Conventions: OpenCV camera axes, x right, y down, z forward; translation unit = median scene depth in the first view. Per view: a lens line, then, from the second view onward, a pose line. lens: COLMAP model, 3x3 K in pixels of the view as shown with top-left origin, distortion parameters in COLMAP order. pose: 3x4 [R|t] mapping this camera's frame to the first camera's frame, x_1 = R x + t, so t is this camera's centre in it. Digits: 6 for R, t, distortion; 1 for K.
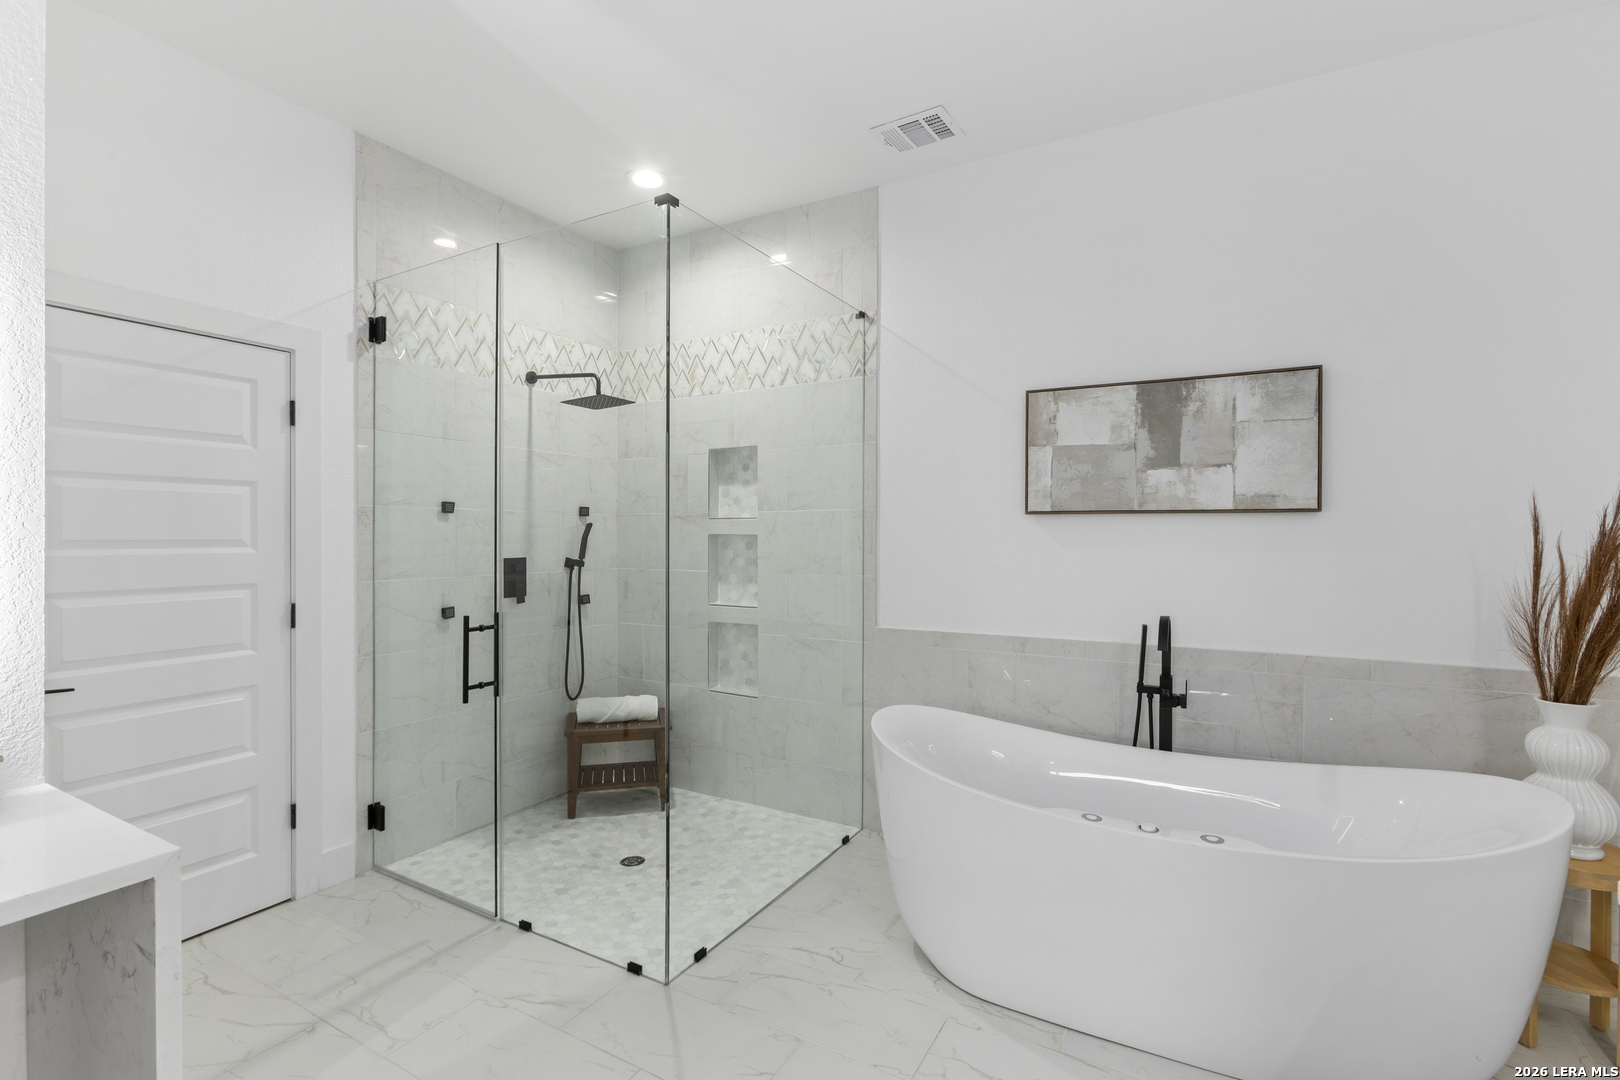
lens RADIAL K [[743.3, 0, 806.9], [0, 743.3, 535.8], [0, 0, 1]] dist [-0.015736, 0.014274]
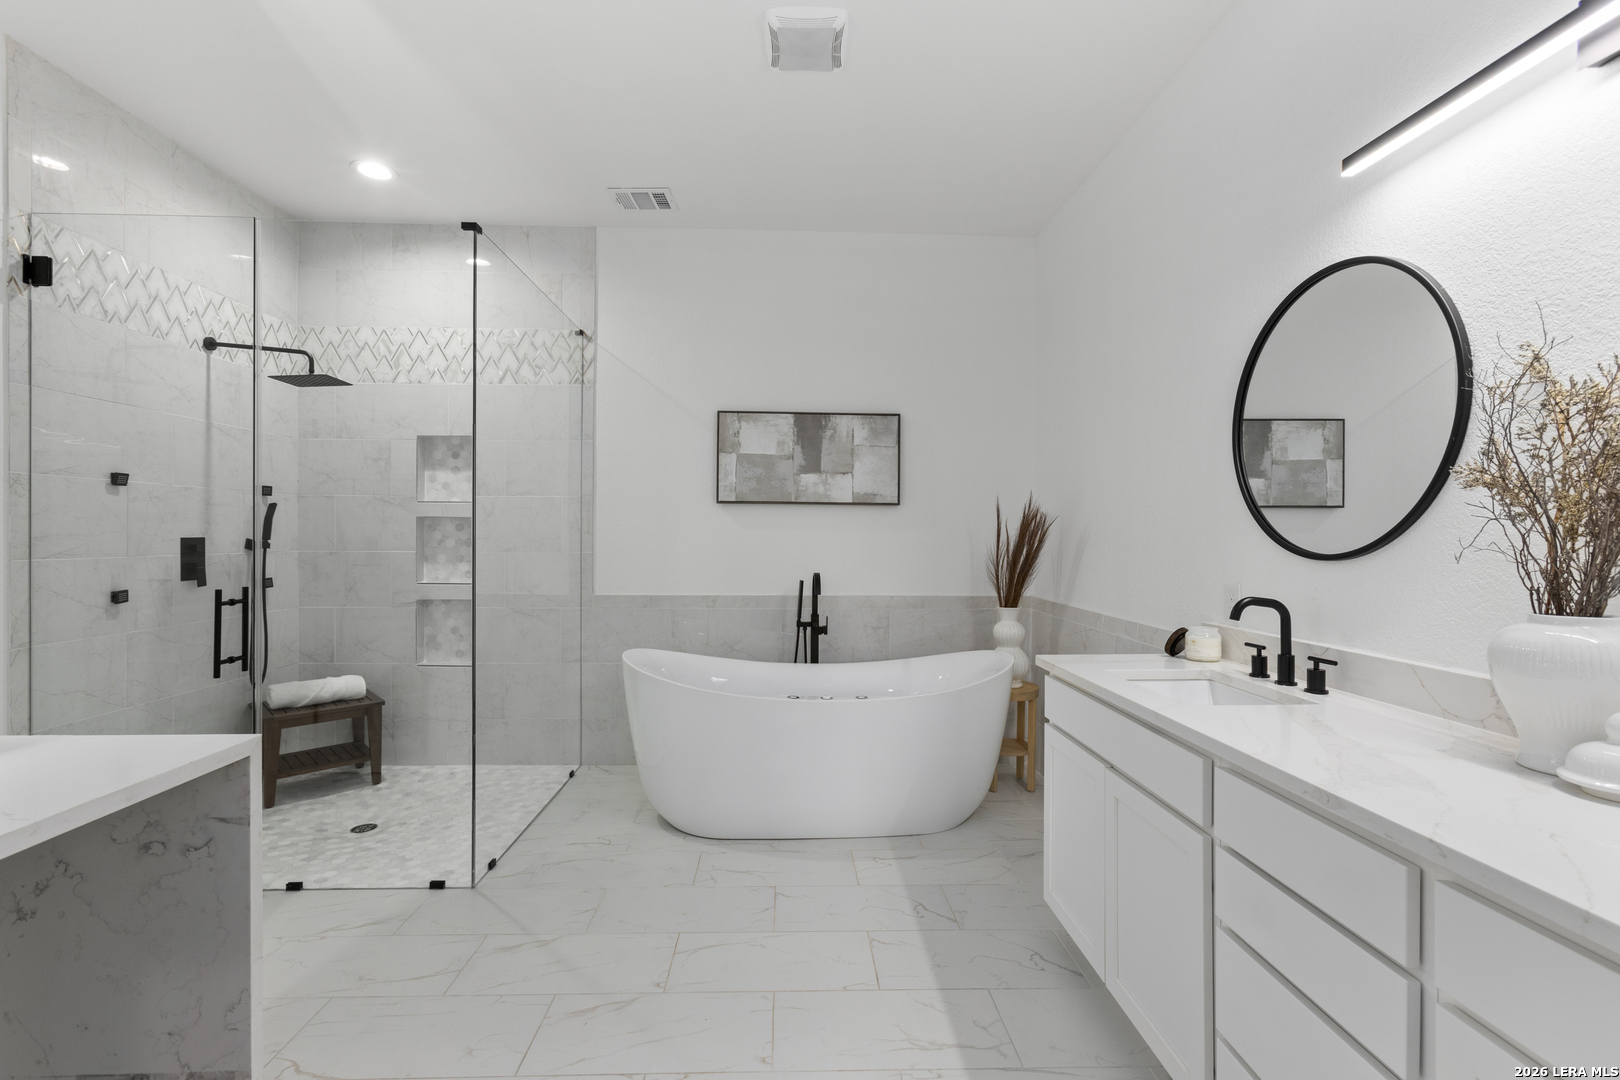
lens RADIAL K [[738.7, 0, 790.8], [0, 738.7, 533.8], [0, 0, 1]] dist [0.020257, 0.000536]
pose [[0.858548, 0.004124, 0.512717, -0.261235], [-0.003393, 0.999991, -0.002361, 0.027935], [-0.512722, 0.000287, 0.858555, -0.204027]]
